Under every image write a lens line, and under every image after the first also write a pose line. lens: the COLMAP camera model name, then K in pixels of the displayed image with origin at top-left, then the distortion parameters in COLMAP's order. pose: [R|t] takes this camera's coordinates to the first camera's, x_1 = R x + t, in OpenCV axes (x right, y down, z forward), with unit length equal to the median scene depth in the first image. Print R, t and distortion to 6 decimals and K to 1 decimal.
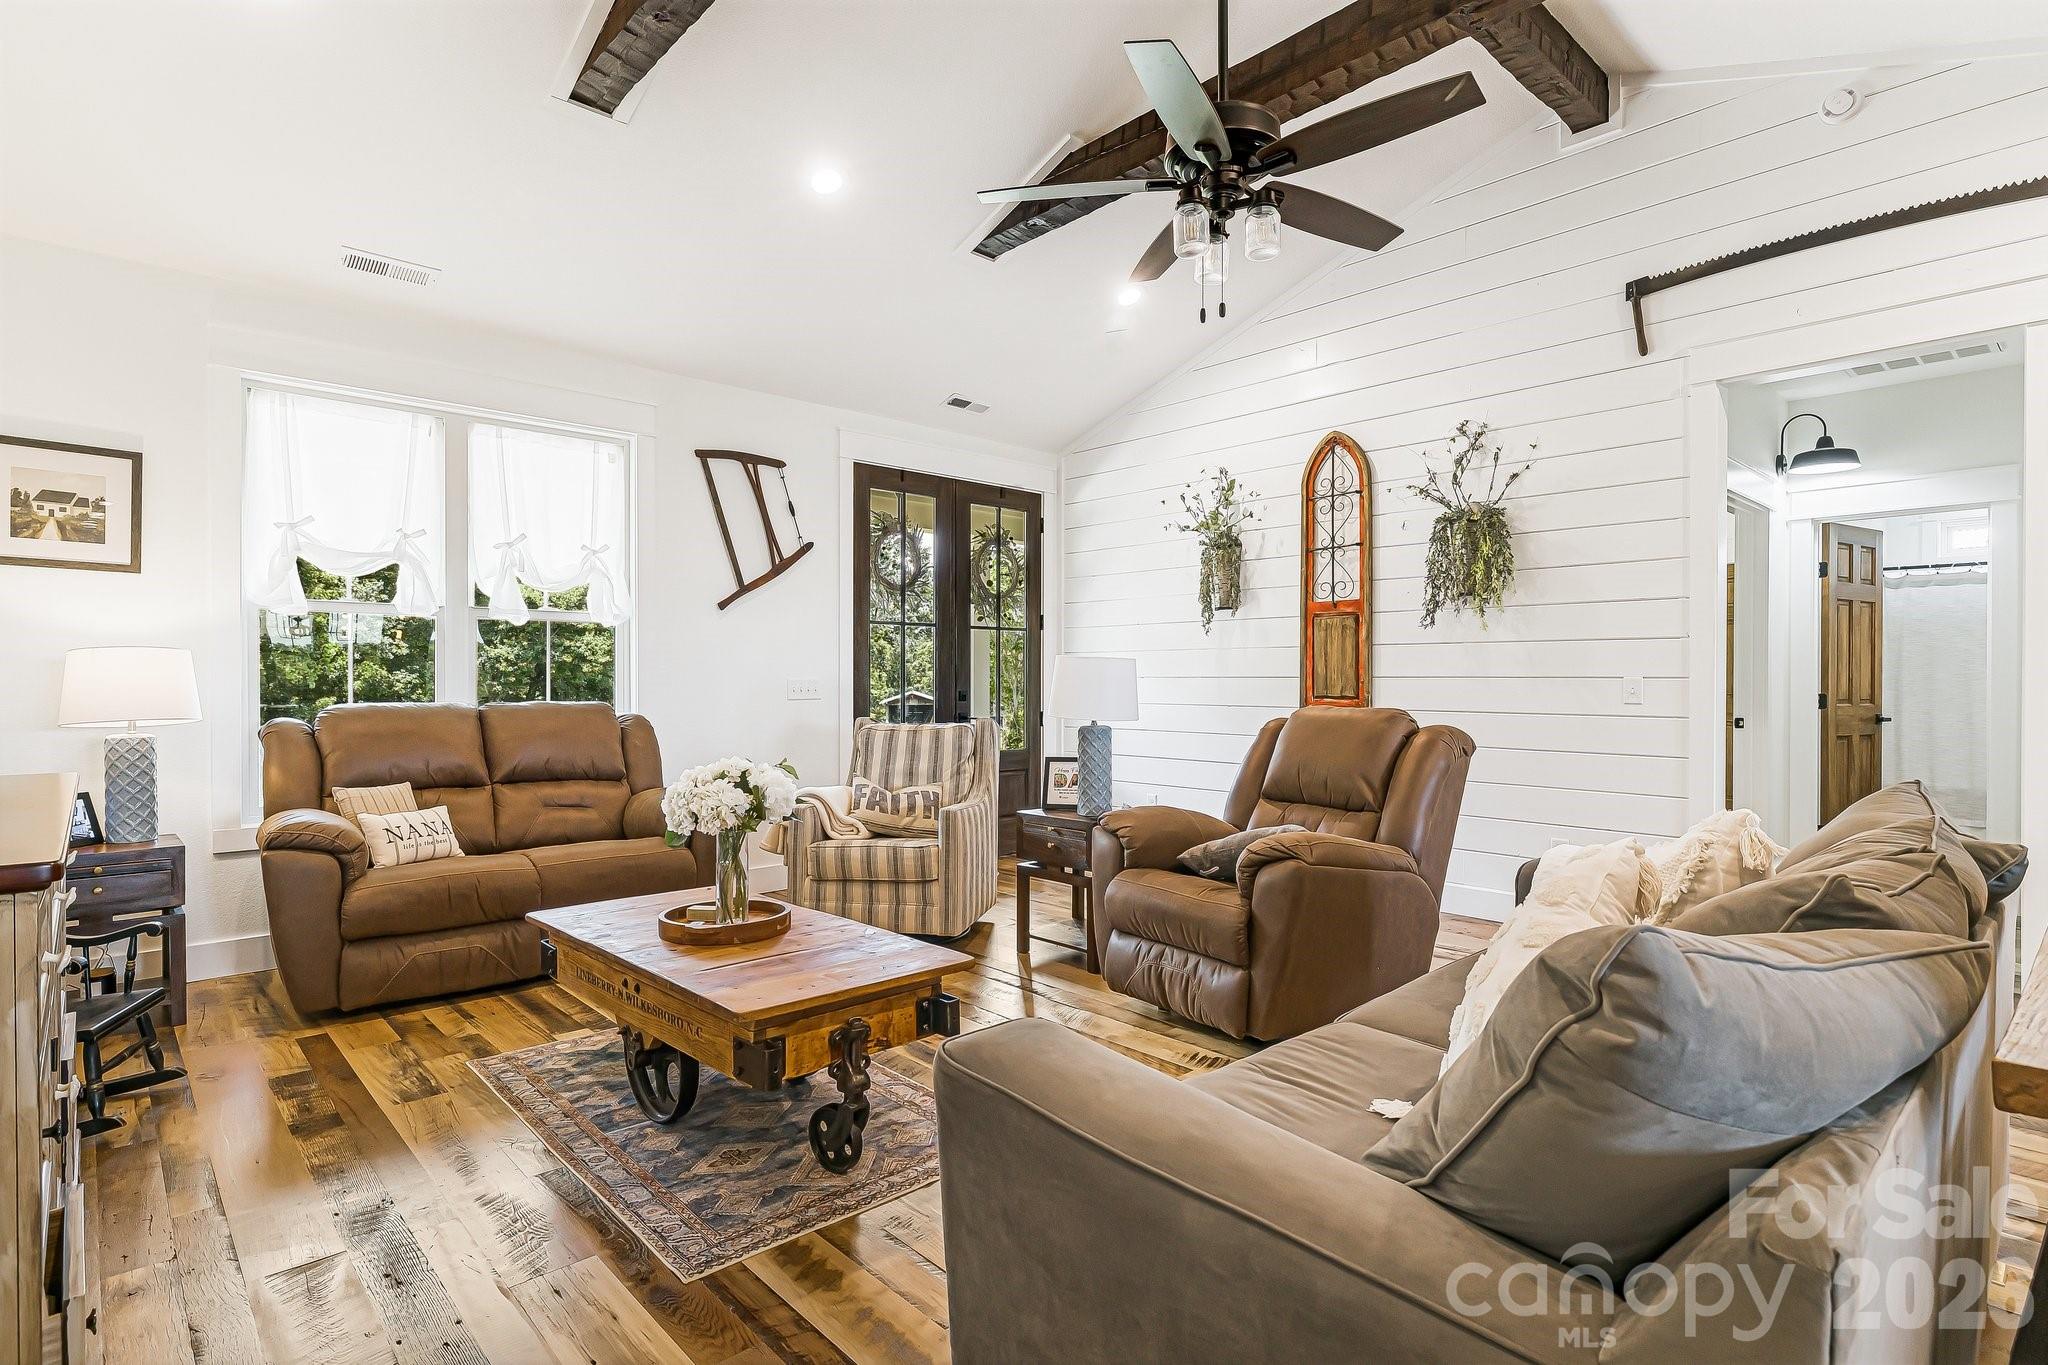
lens RADIAL K [[1019.1, 0, 1022.7], [0, 1019.1, 686.0], [0, 0, 1]] dist [-0.006639, 0.002011]
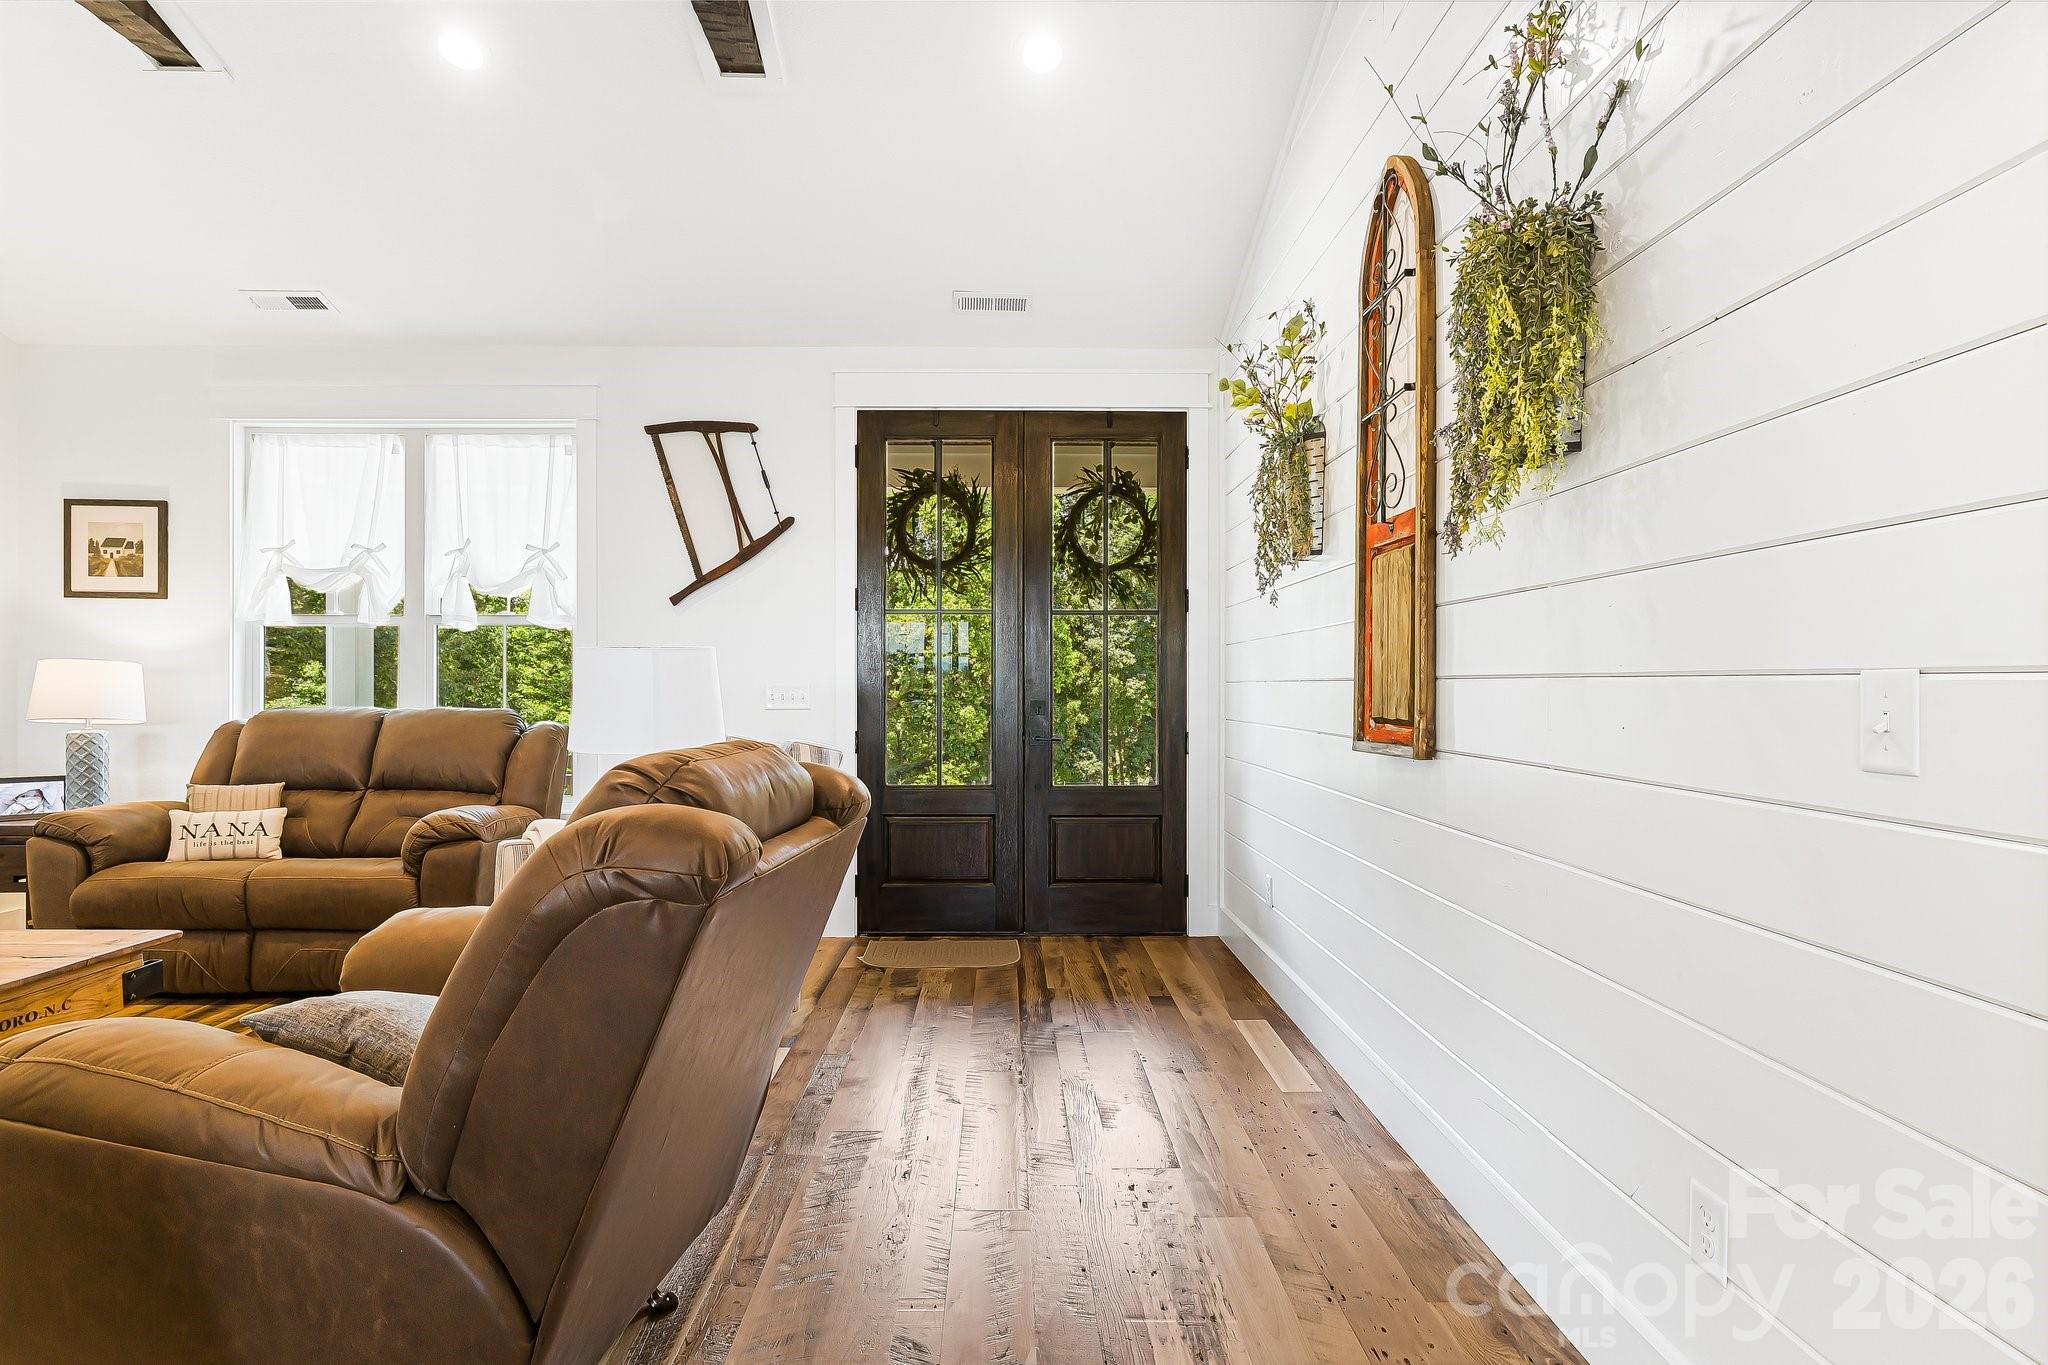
lens RADIAL K [[1019.1, 0, 1016.8], [0, 1019.1, 690.0], [0, 0, 1]] dist [-0.006639, 0.002011]
pose [[0.745895, 0.001543, -0.666062, 0.571606], [-0.003272, 0.999994, -0.001348, -0.002079], [0.666055, 0.003185, 0.745896, 0.616739]]
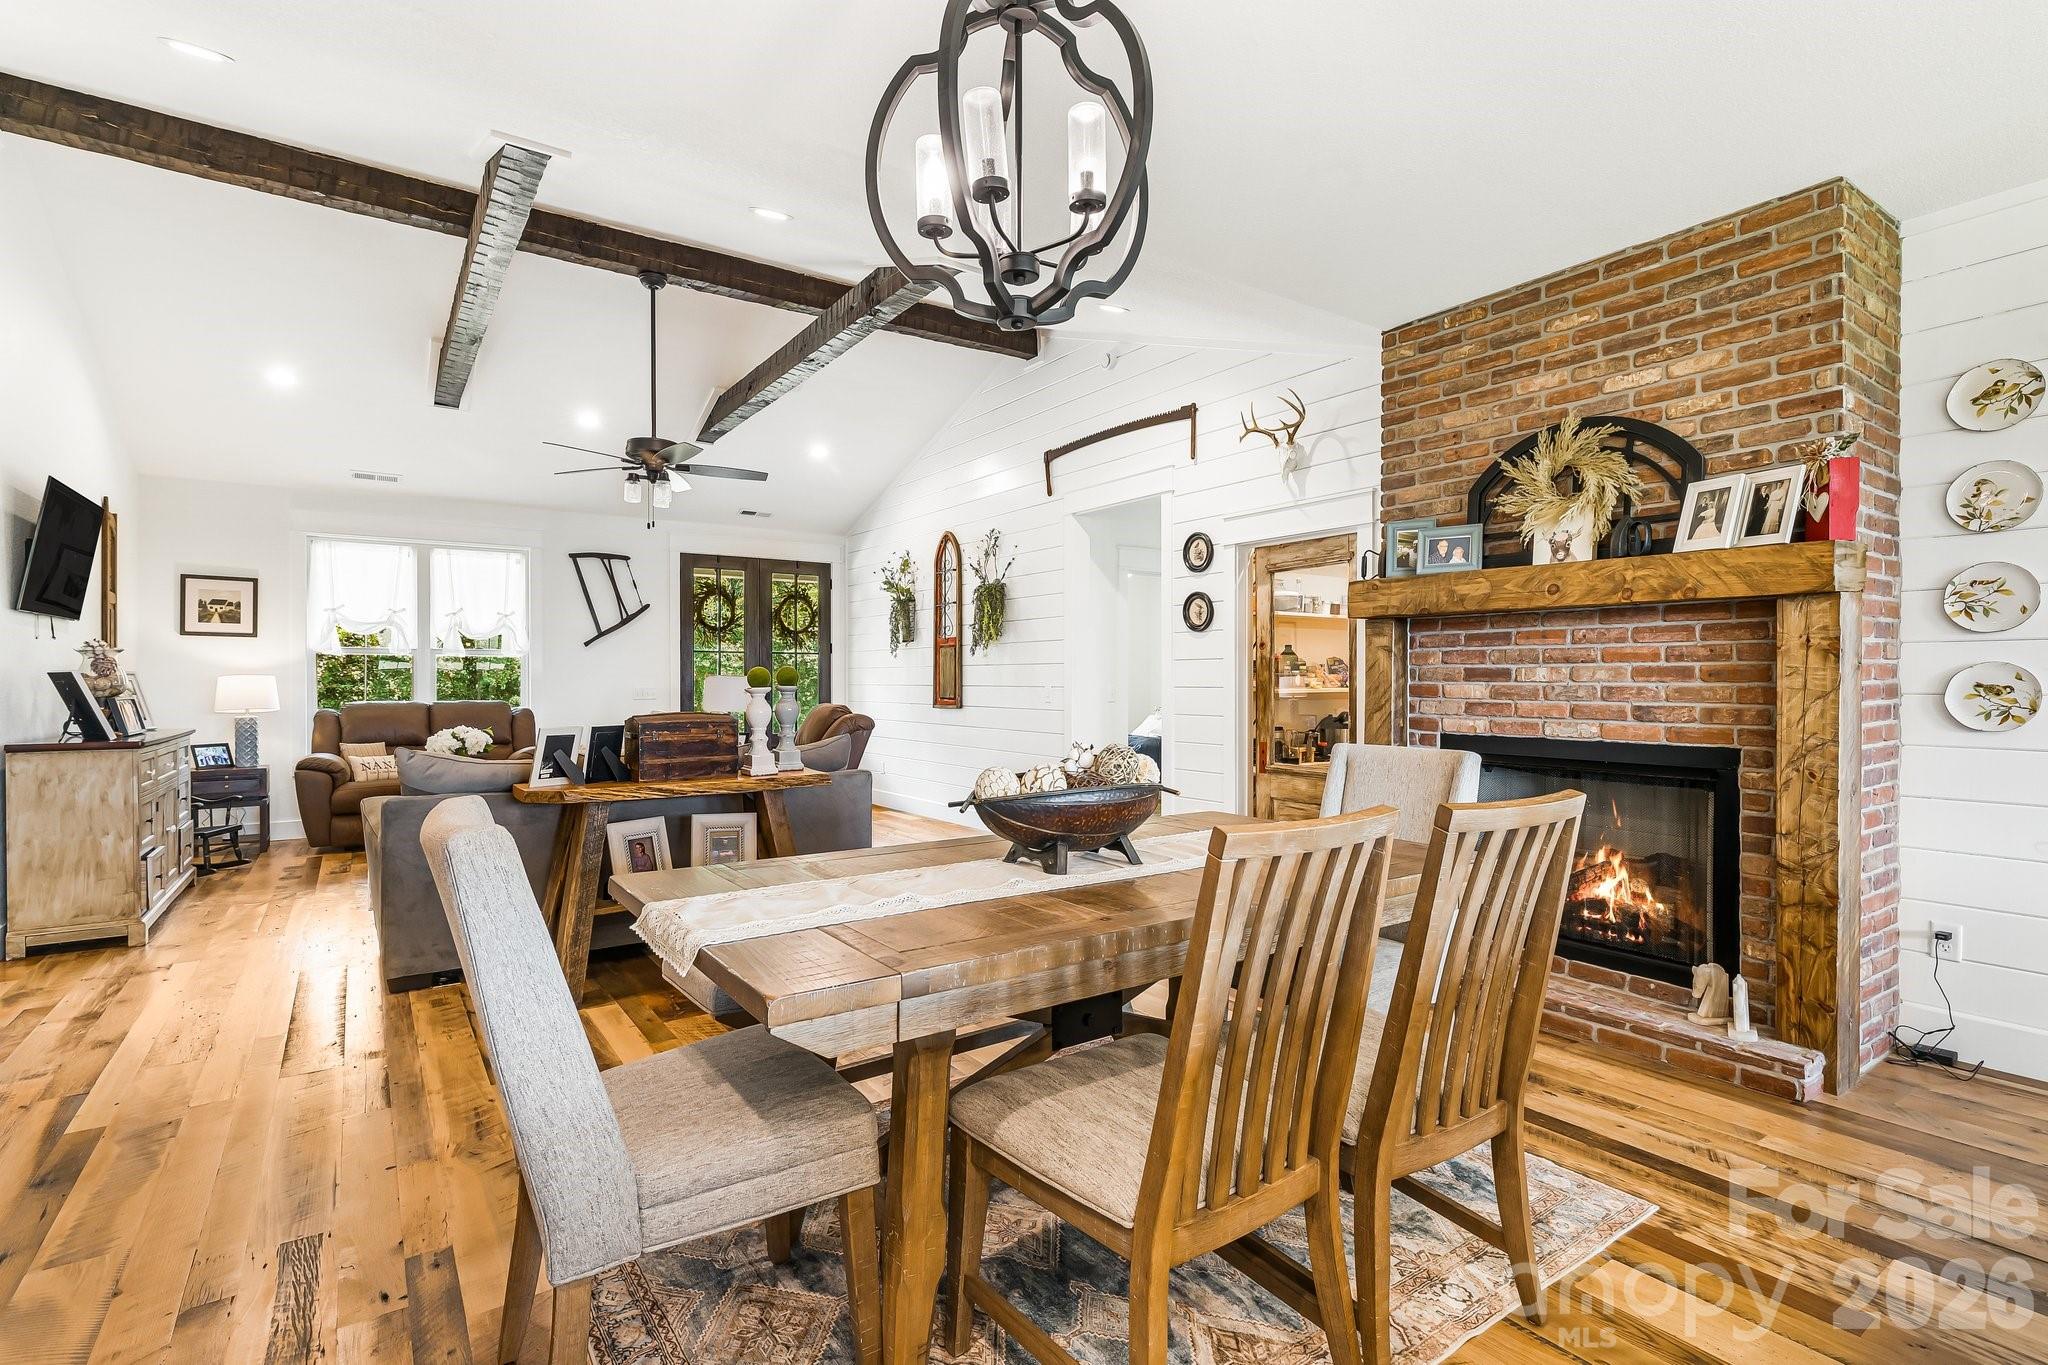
lens RADIAL K [[959.6, 0, 1015.8], [0, 959.6, 685.8], [0, 0, 1]] dist [-0.003834, 0.000314]
pose [[0.989447, -0.001342, -0.144888, 0.731743], [0.001250, 0.999999, -0.000721, -0.008329], [0.144889, 0.000532, 0.989448, -0.543751]]
